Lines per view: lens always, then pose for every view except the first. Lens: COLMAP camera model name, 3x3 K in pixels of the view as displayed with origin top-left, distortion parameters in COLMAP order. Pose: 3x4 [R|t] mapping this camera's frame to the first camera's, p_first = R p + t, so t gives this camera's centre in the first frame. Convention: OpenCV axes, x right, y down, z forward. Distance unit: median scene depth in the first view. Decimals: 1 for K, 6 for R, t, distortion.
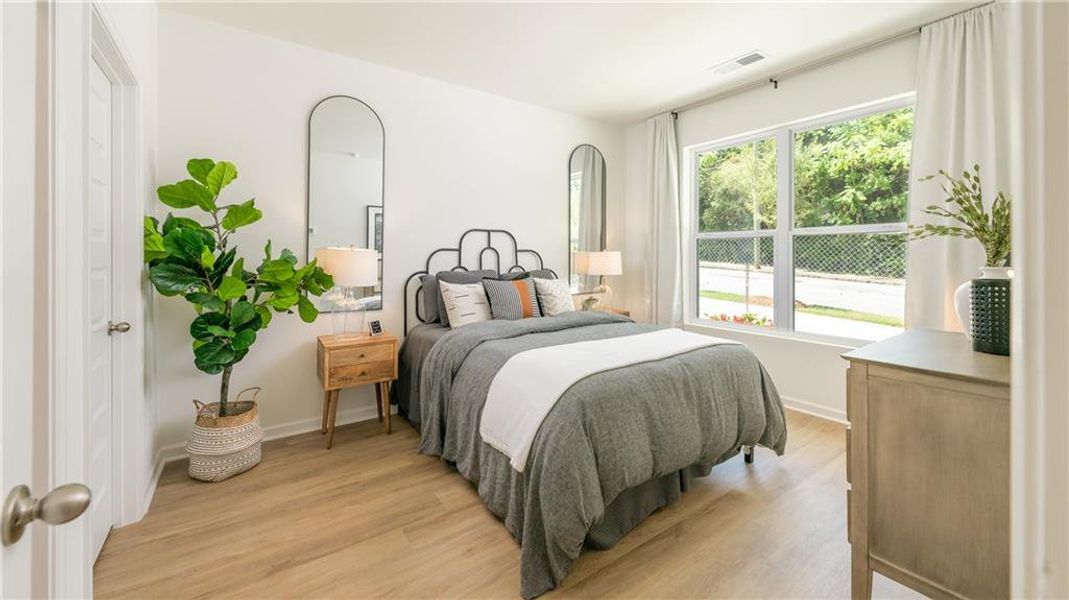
lens RADIAL K [[419.0, 0, 534.5], [0, 419.0, 300.0], [0, 0, 1]] dist [0.000445, 0.000020]
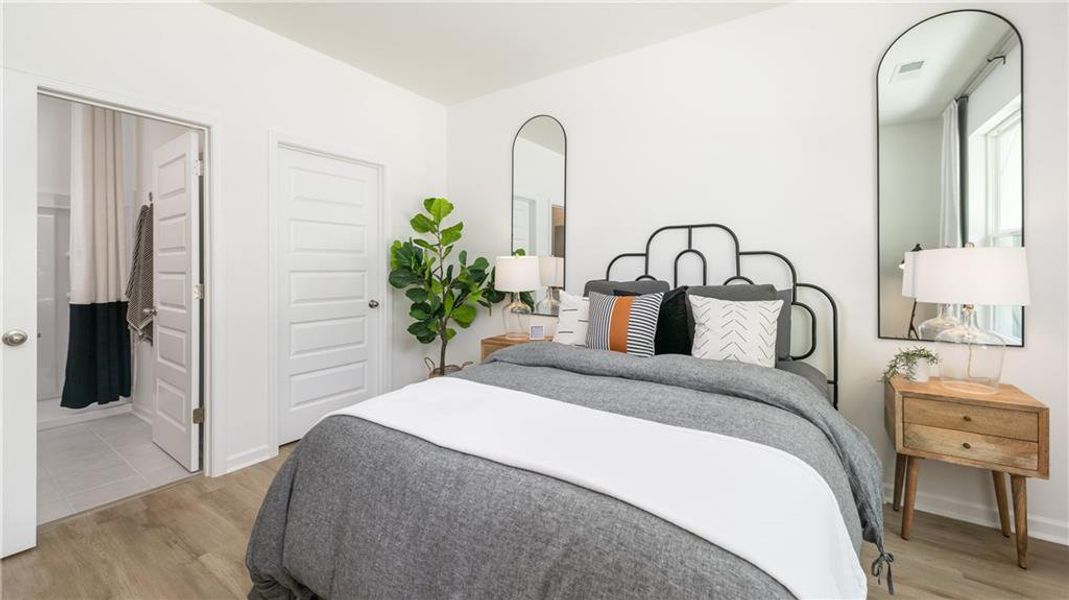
lens RADIAL K [[419.0, 0, 534.5], [0, 419.0, 300.0], [0, 0, 1]] dist [0.000445, 0.000020]
pose [[0.354522, 0.074121, -0.932105, 0.488906], [-0.092686, 0.994729, 0.043848, -0.049640], [0.930443, 0.070848, 0.359523, 0.525334]]
